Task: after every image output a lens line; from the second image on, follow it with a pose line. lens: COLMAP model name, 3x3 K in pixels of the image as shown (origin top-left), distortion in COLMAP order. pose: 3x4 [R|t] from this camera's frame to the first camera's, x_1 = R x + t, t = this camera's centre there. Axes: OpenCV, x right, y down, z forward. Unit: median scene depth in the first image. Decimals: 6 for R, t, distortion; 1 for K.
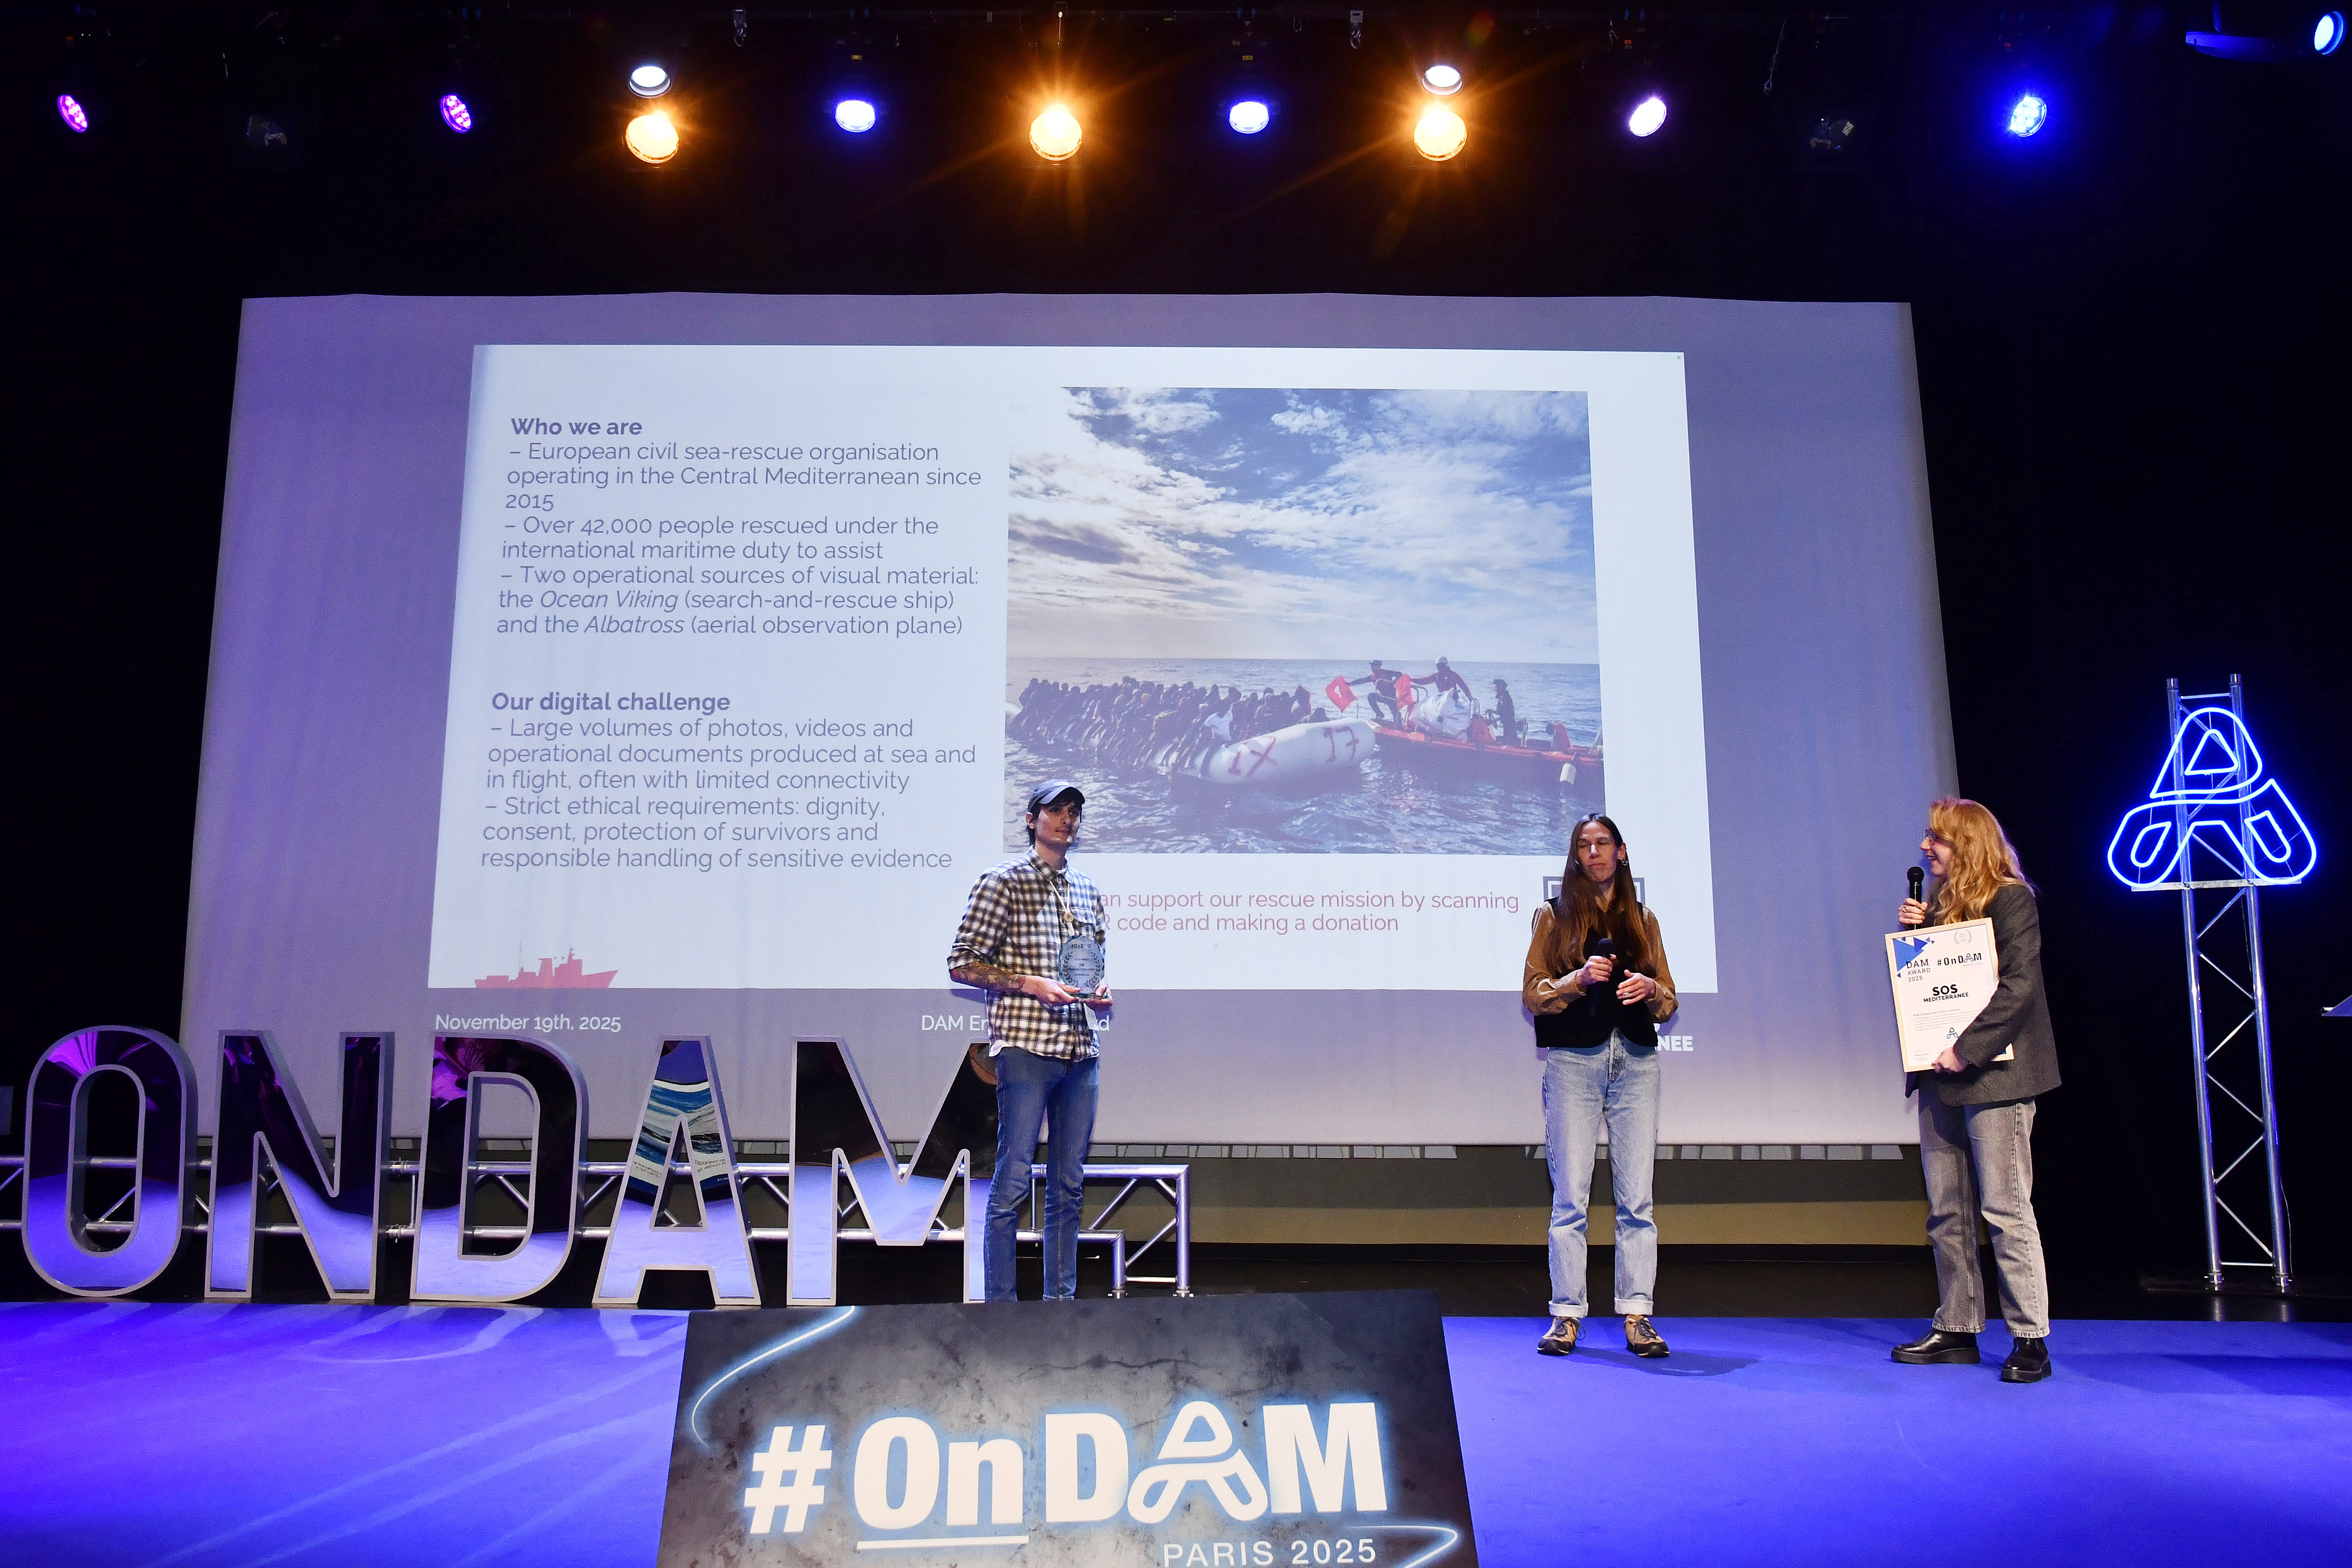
lens RADIAL K [[2164.1, 0, 1097.9], [0, 2164.1, 751.7], [0, 0, 1]] dist [-0.011396, 0.000000]
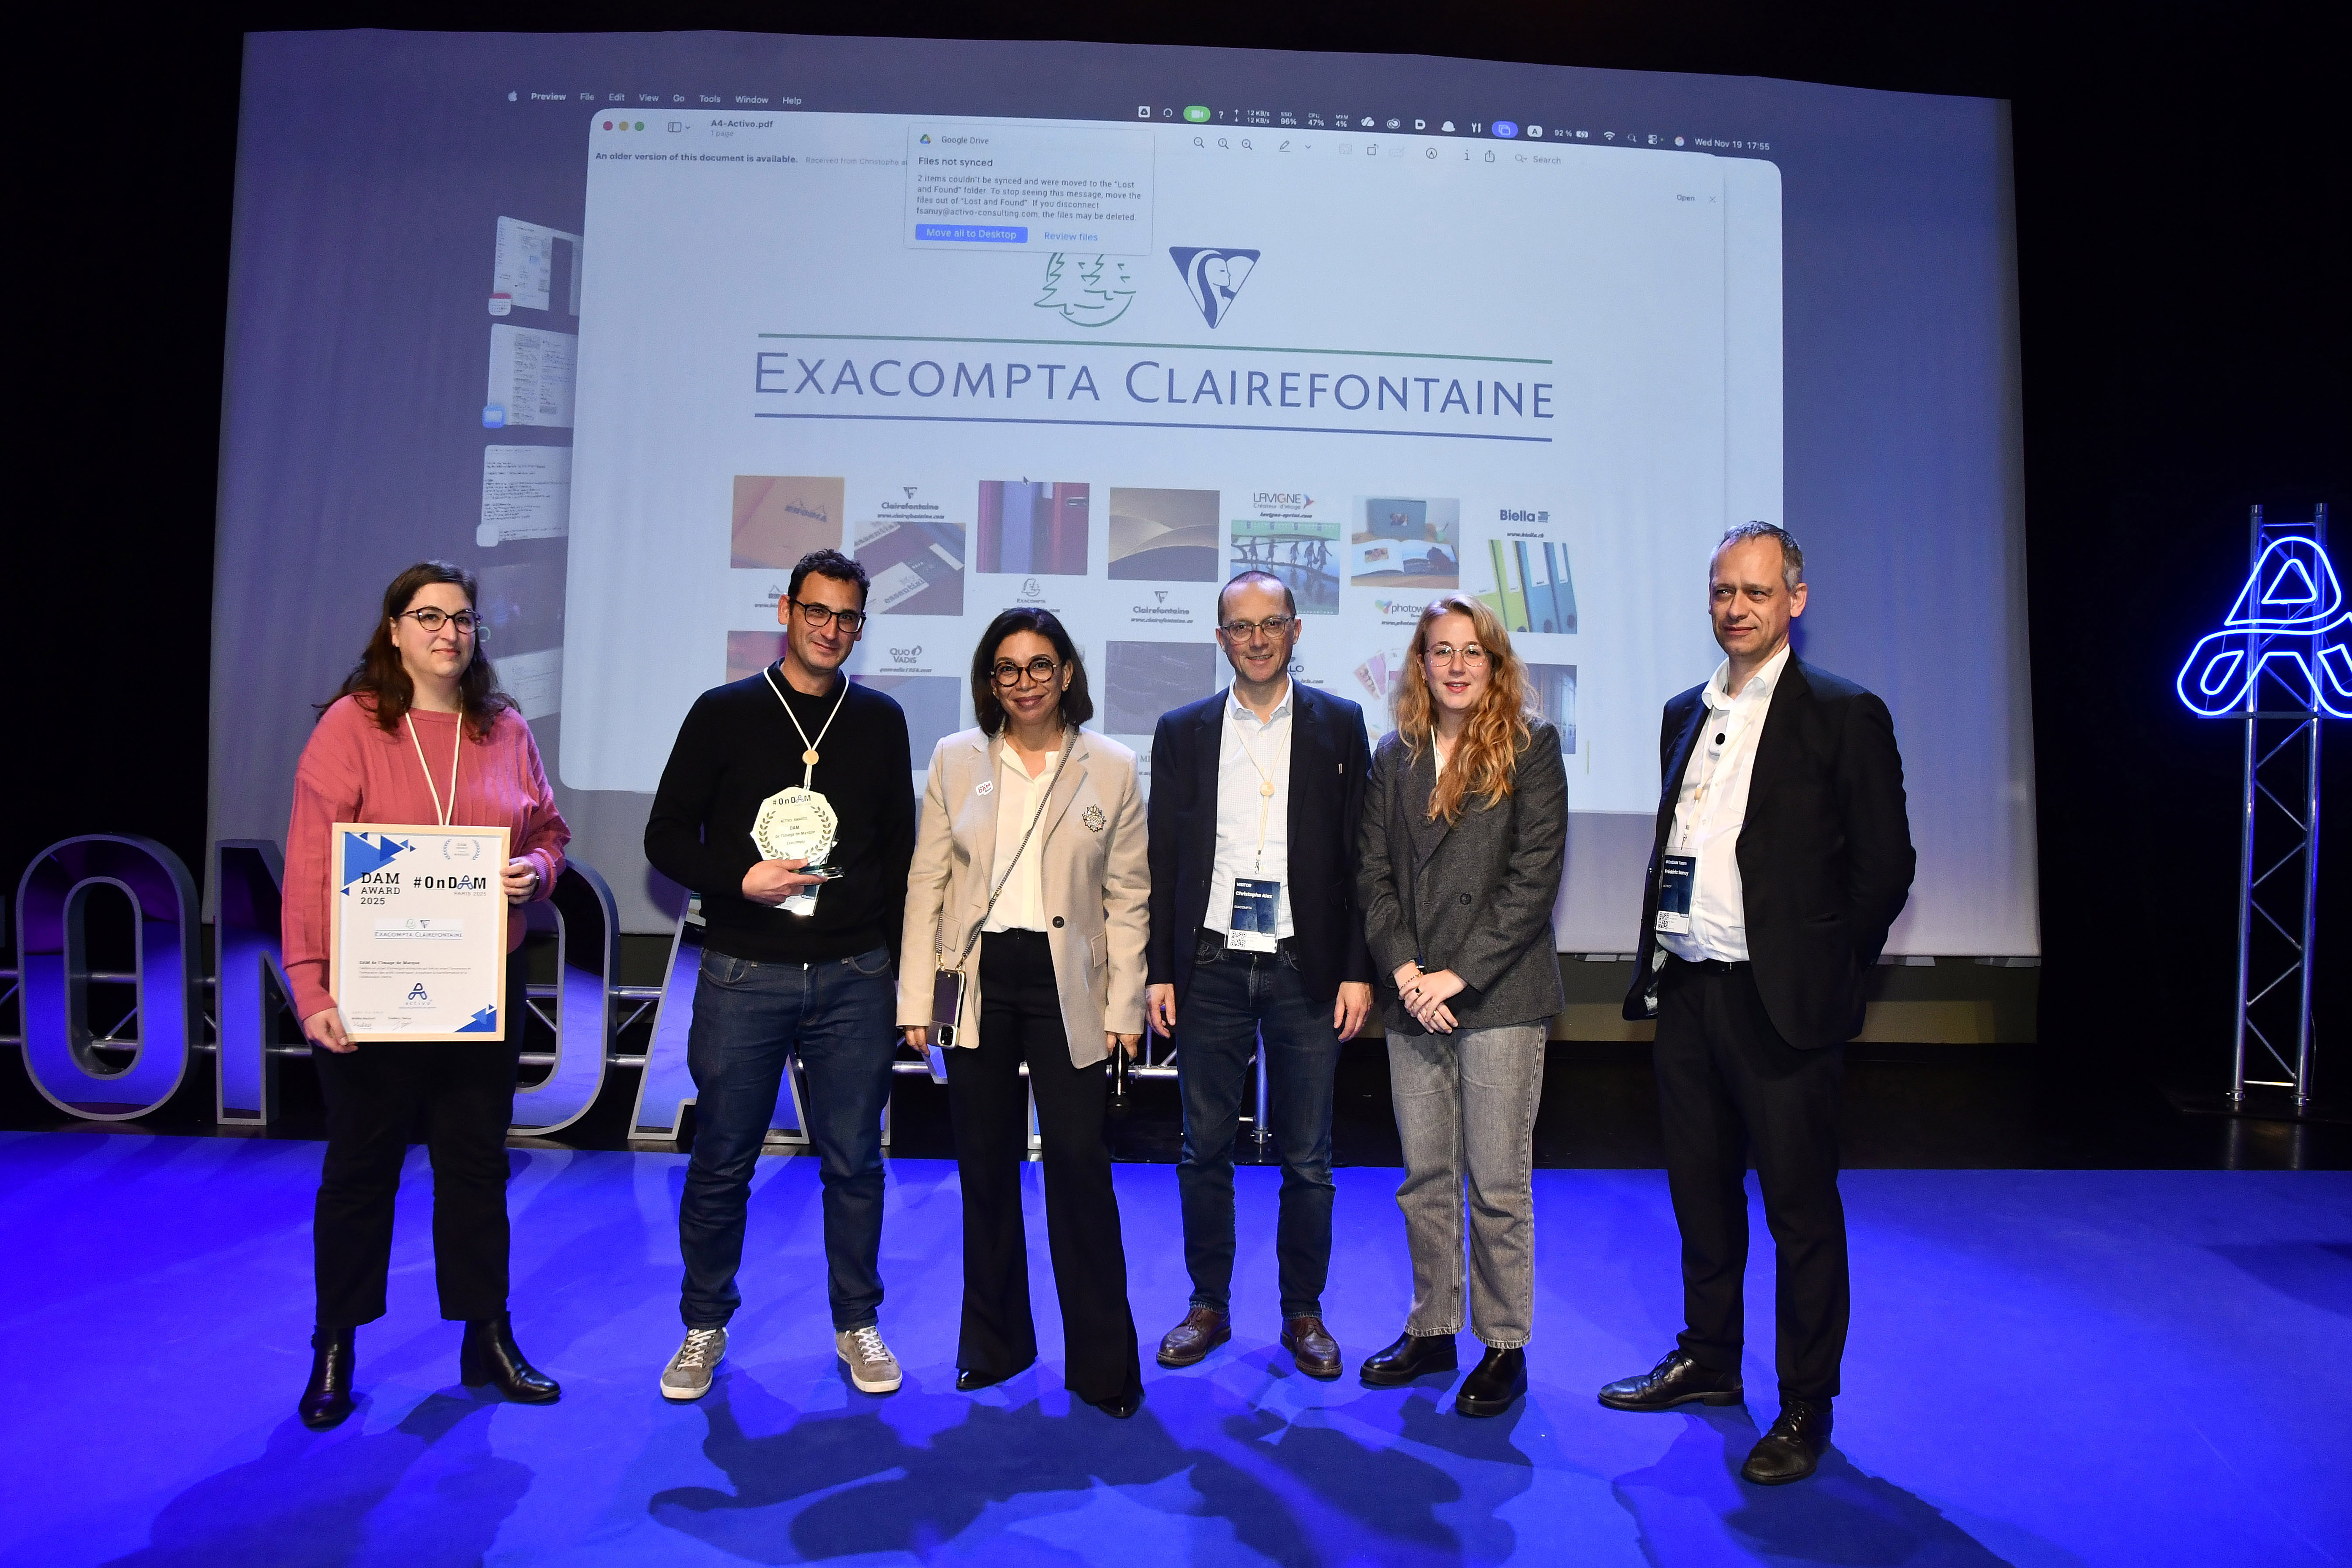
lens RADIAL K [[1681.2, 0, 1137.7], [0, 1681.2, 800.1], [0, 0, 1]] dist [-0.114066, 0.049261]
pose [[0.998729, 0.017663, 0.047210, -0.046033], [-0.025423, 0.985251, 0.169219, -0.012151], [-0.043525, -0.170204, 0.984447, 0.281099]]
